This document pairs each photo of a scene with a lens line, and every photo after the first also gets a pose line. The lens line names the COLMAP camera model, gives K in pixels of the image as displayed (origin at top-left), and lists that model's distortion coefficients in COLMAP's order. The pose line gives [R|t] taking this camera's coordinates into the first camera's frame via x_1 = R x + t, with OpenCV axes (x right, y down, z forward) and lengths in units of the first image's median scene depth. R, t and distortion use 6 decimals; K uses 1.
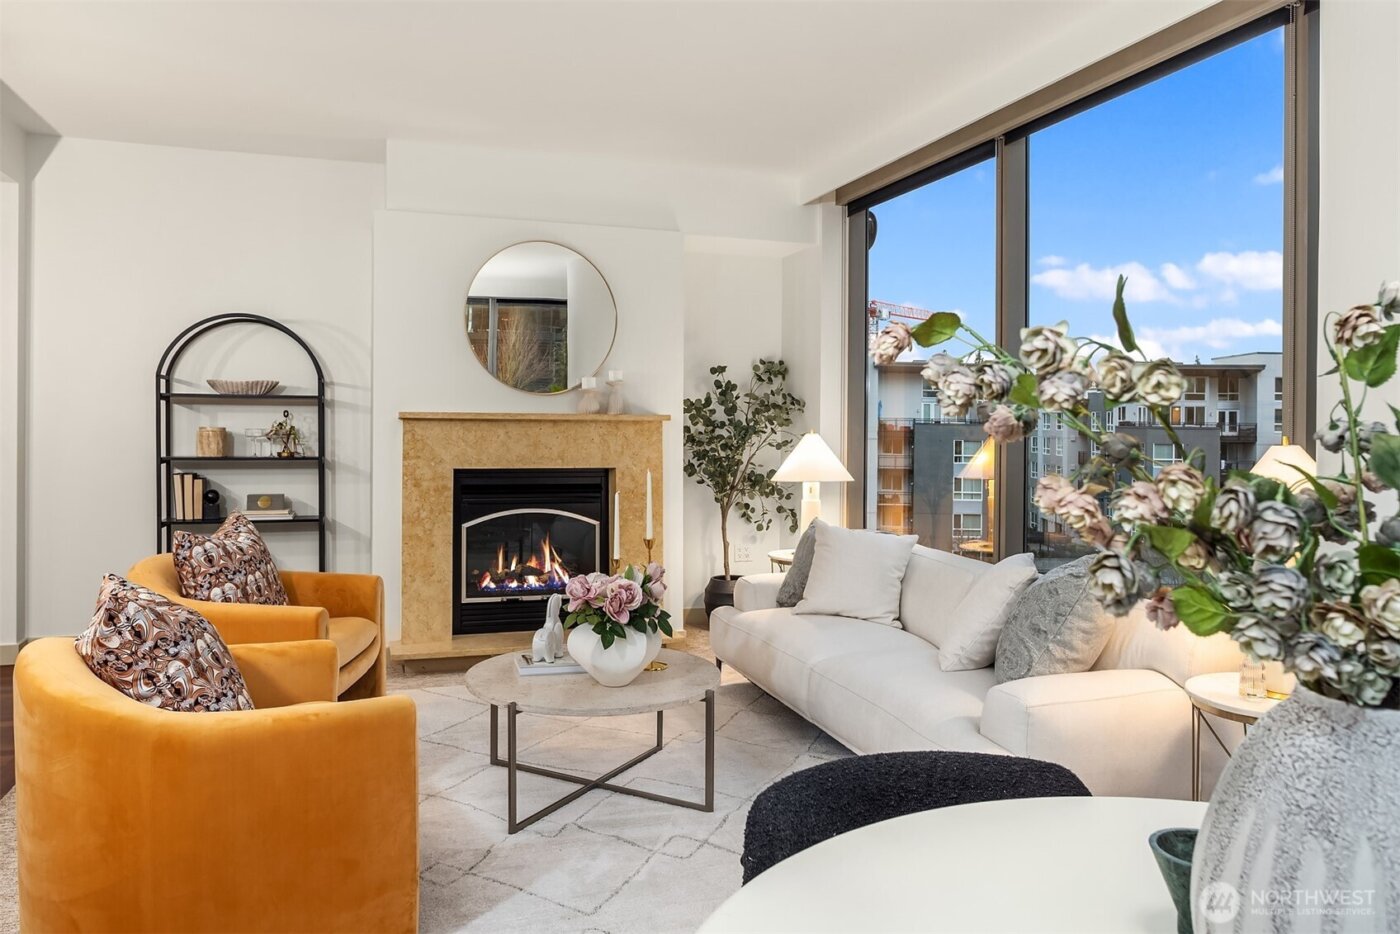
lens RADIAL K [[988.7, 0, 709.7], [0, 988.7, 421.6], [0, 0, 1]] dist [-0.061901, 0.050279]
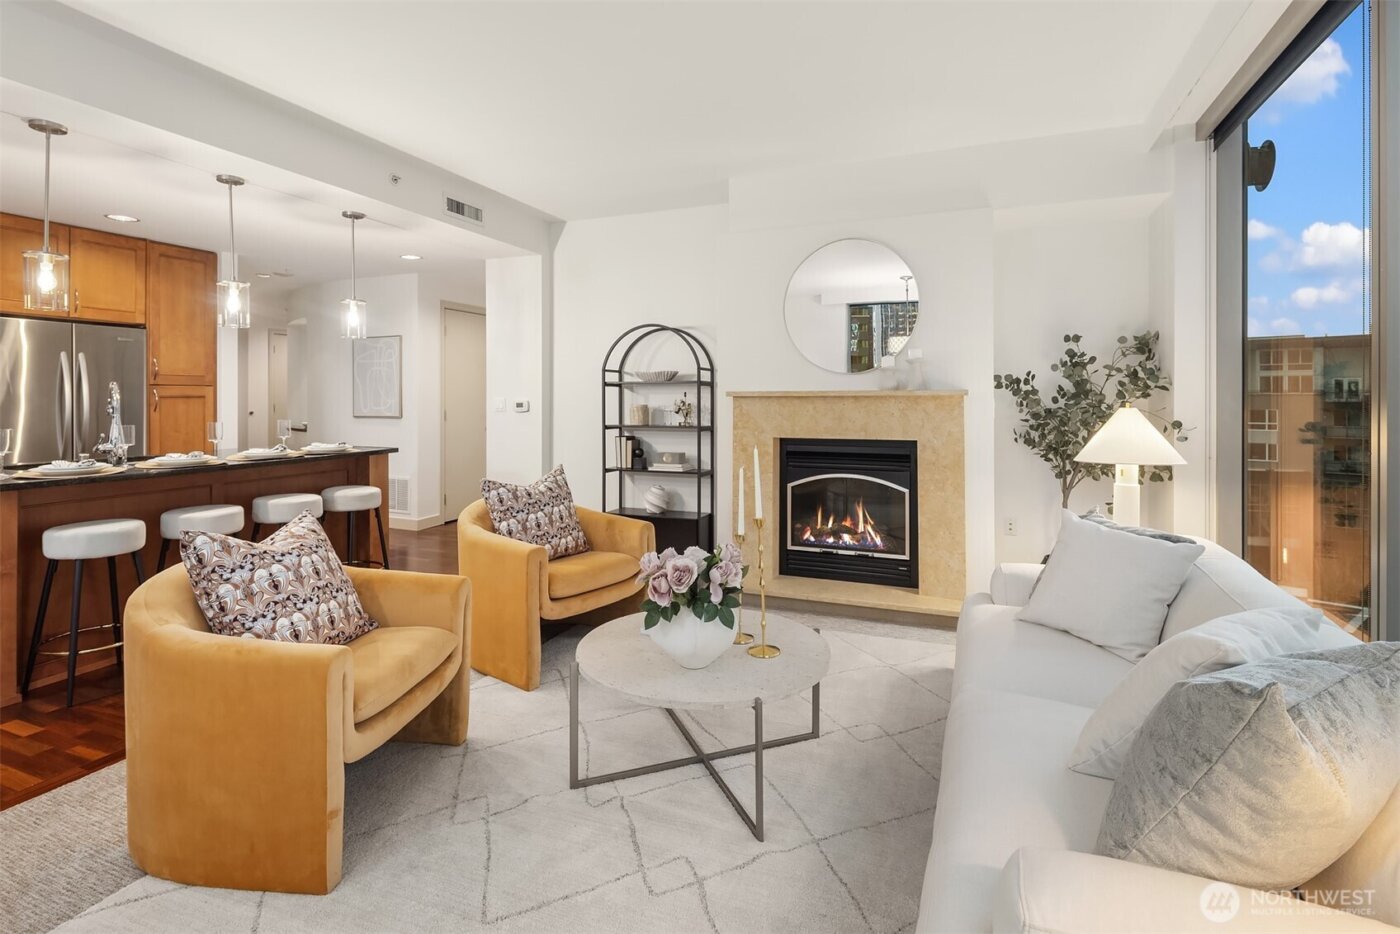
lens RADIAL K [[678.1, 0, 699.5], [0, 678.1, 397.2], [0, 0, 1]] dist [-0.001545, -0.000990]
pose [[0.748915, -0.012639, -0.662545, 0.222097], [0.010168, 0.999920, -0.007581, 0.003443], [0.662588, -0.001059, 0.748984, 0.309294]]
